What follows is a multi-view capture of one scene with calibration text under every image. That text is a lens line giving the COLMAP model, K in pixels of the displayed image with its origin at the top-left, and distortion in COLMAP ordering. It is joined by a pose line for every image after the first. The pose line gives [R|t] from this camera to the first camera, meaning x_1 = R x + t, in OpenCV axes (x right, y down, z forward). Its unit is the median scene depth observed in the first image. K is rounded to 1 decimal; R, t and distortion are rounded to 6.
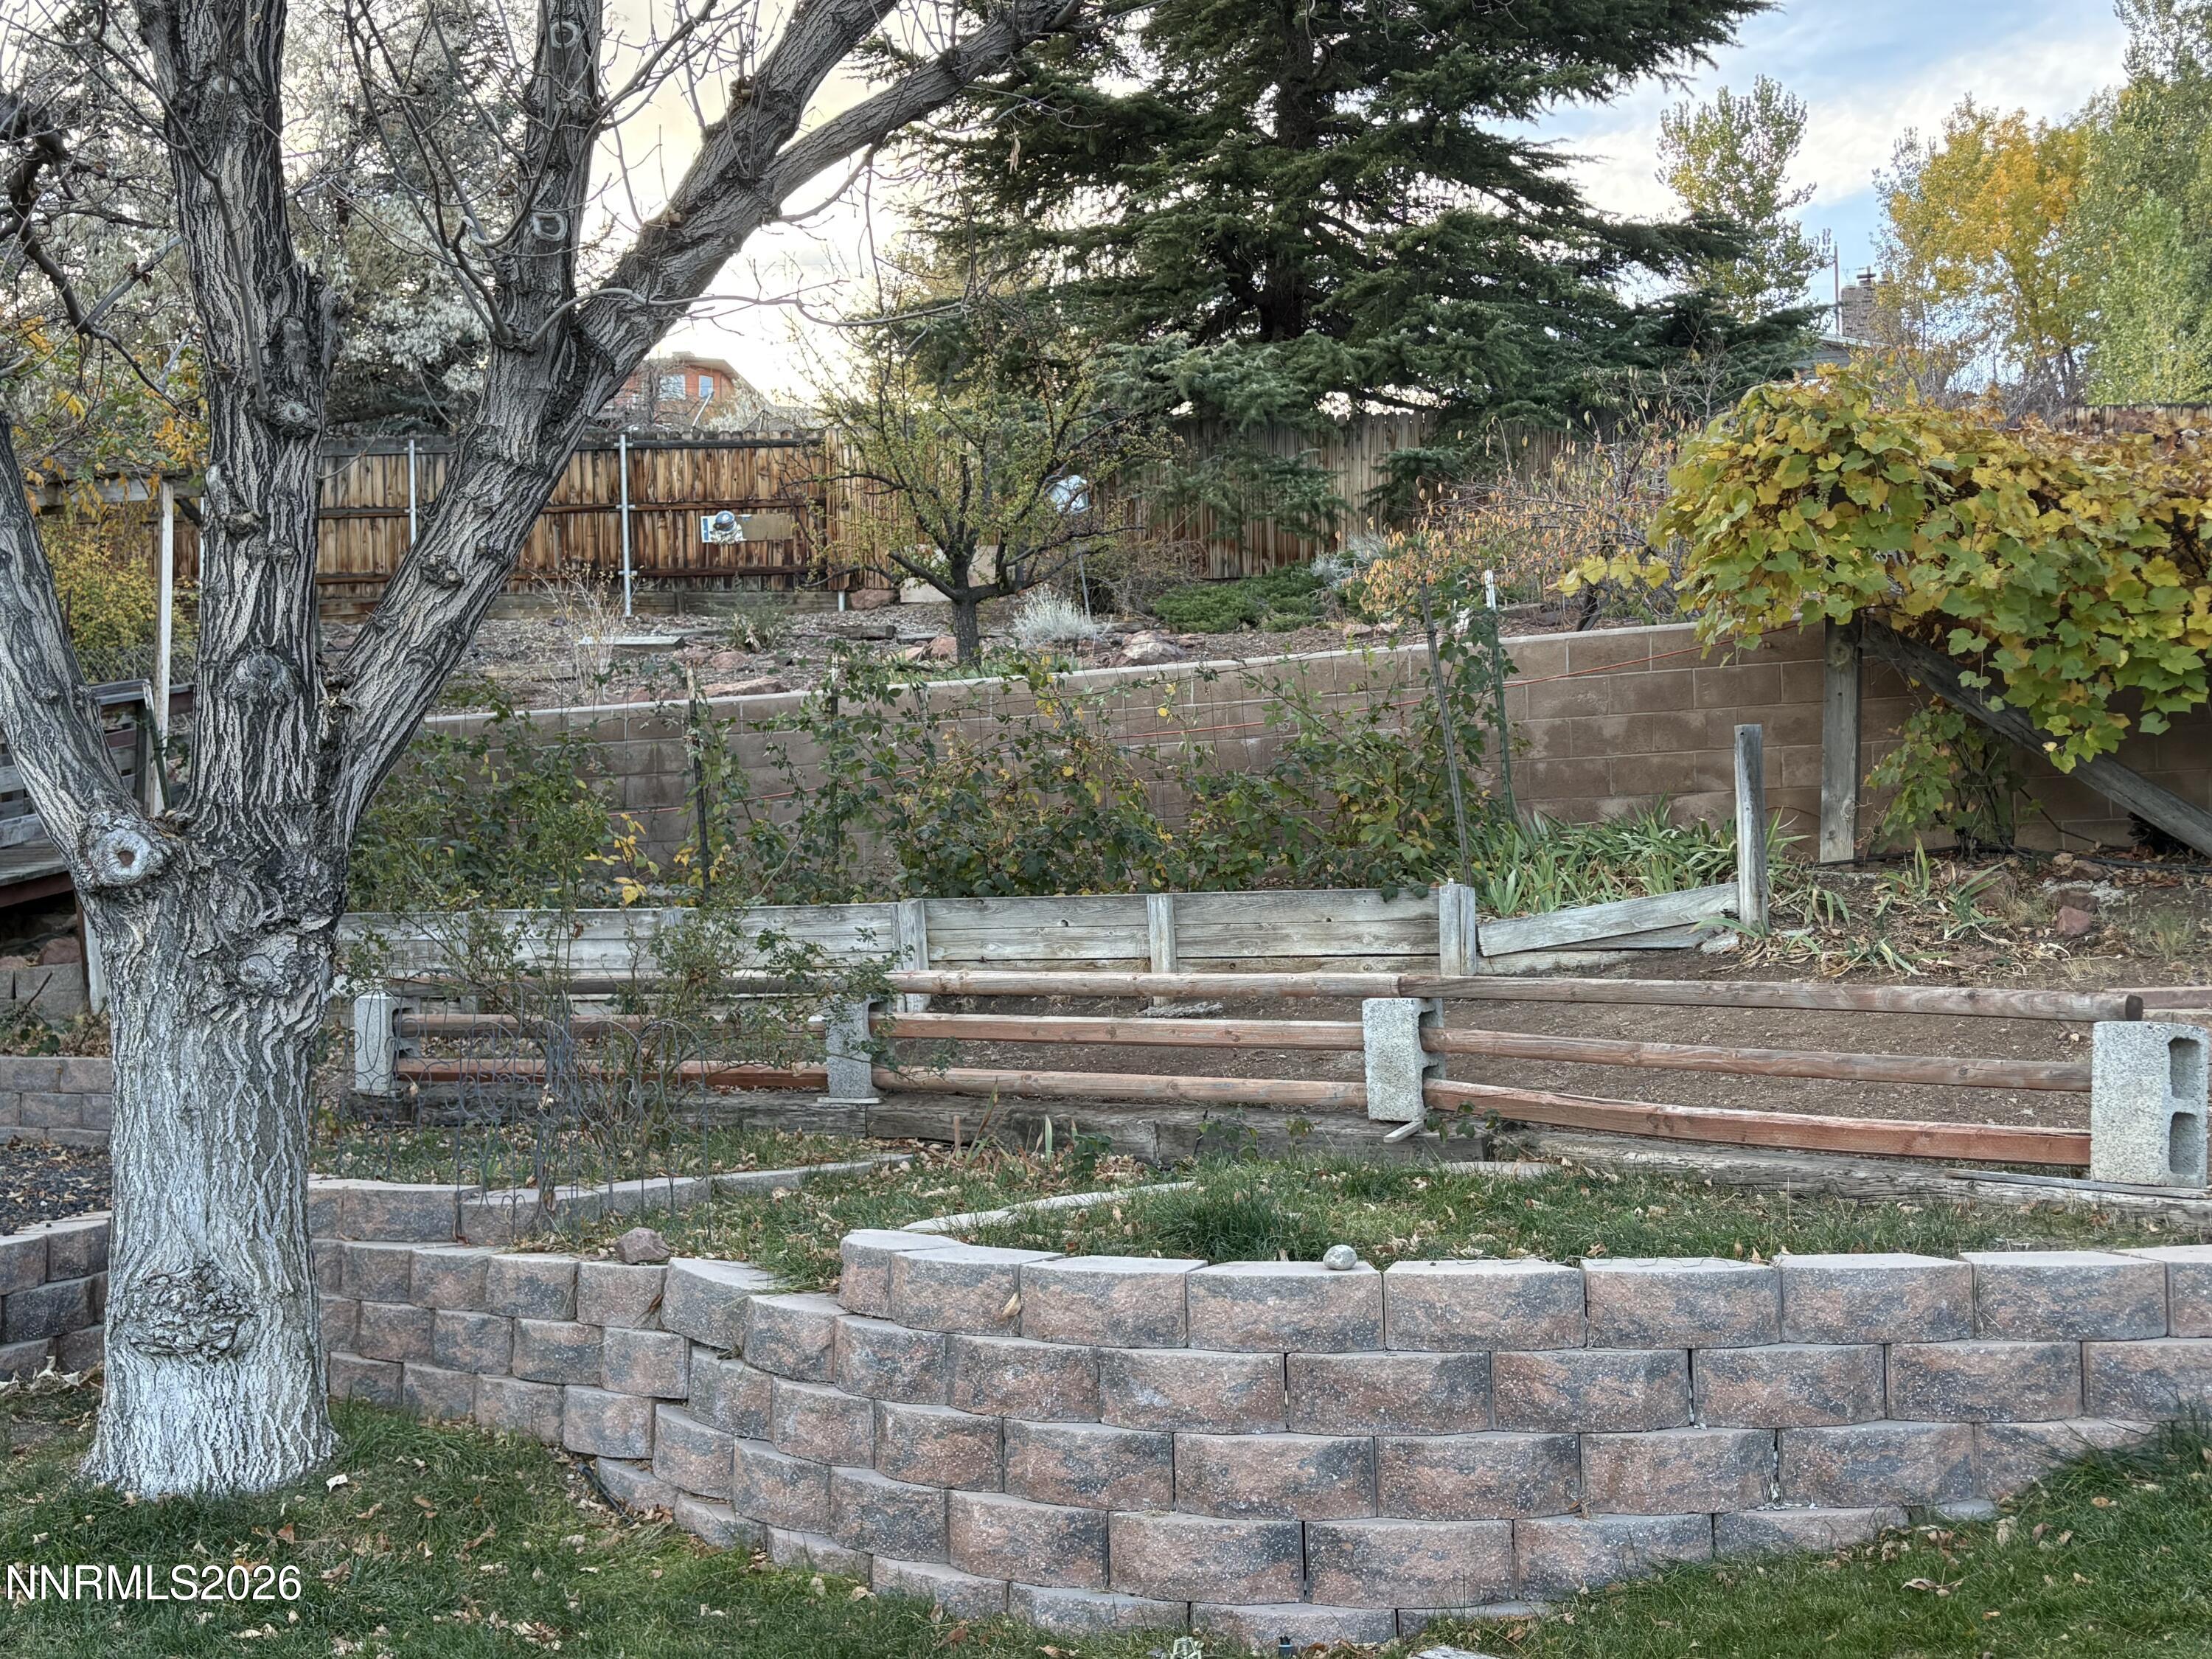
lens RADIAL K [[2329.5, 0, 1103.8], [0, 2329.5, 925.7], [0, 0, 1]] dist [-0.052312, 0.112006]
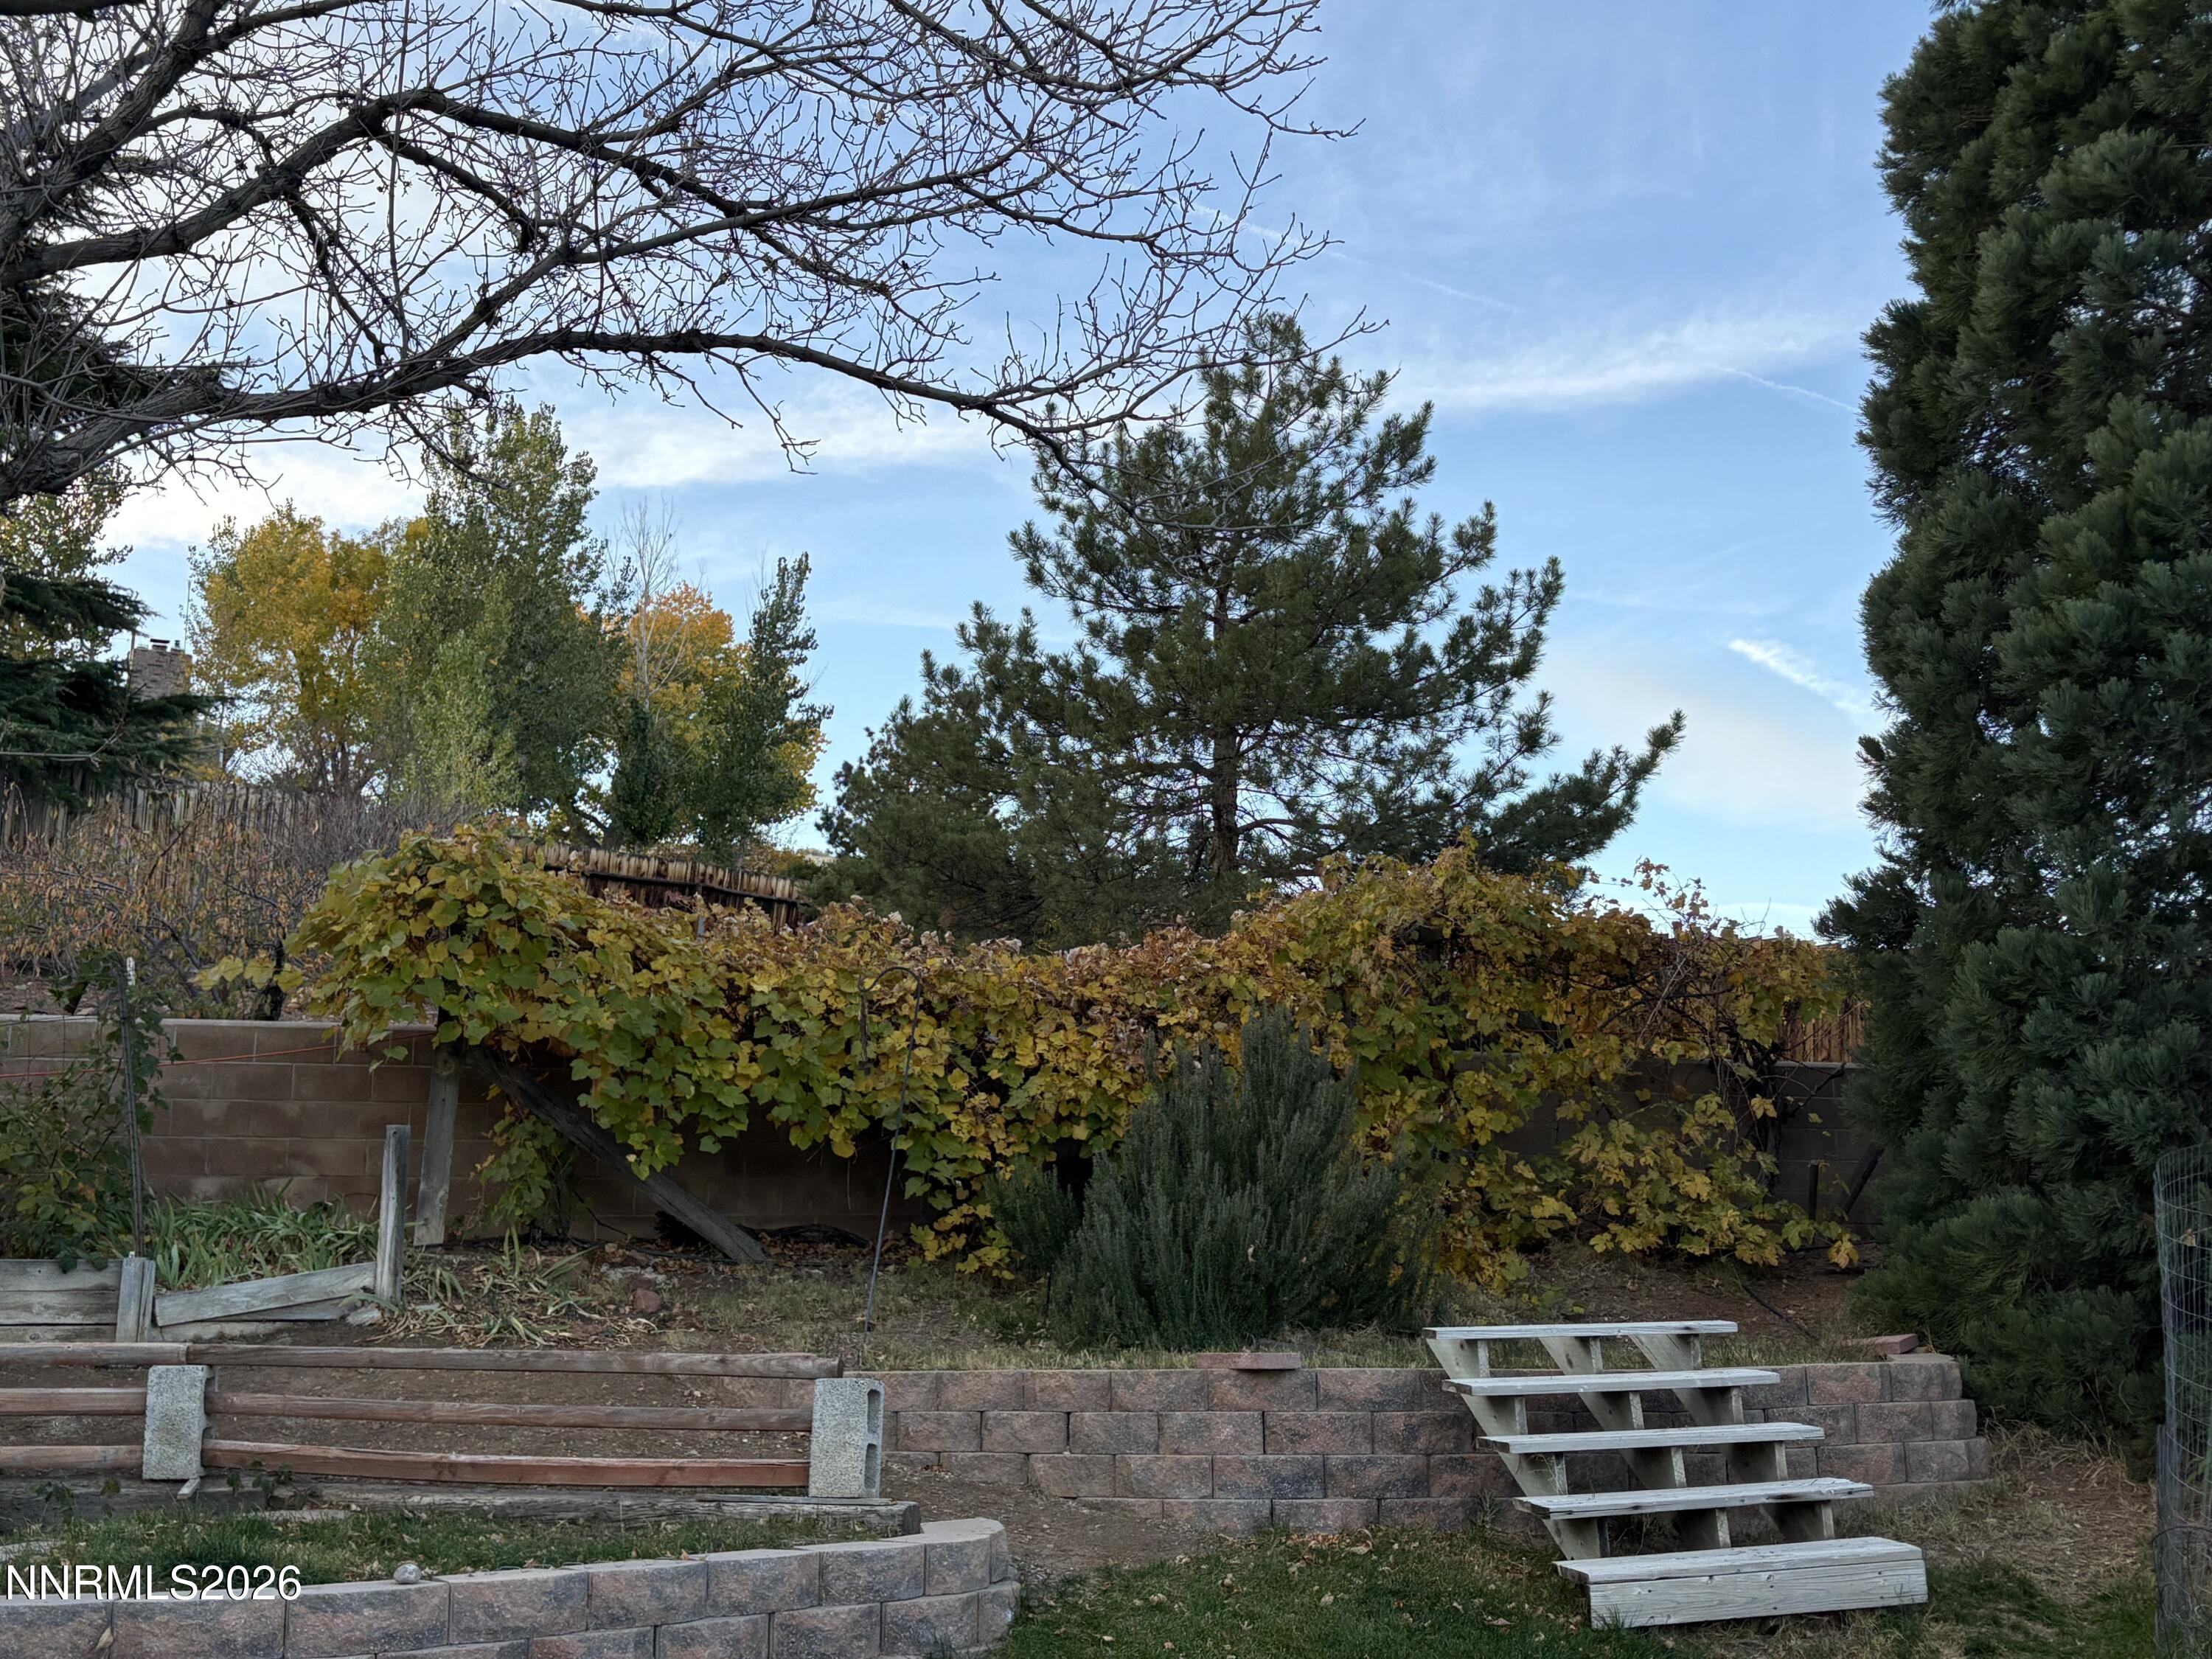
lens RADIAL K [[2329.5, 0, 1103.8], [0, 2329.5, 925.7], [0, 0, 1]] dist [-0.052312, 0.112006]
pose [[0.747441, 0.116456, 0.654041, -0.232906], [-0.012194, 0.986754, -0.161763, -0.001845], [-0.664217, 0.112933, 0.738960, -0.102014]]
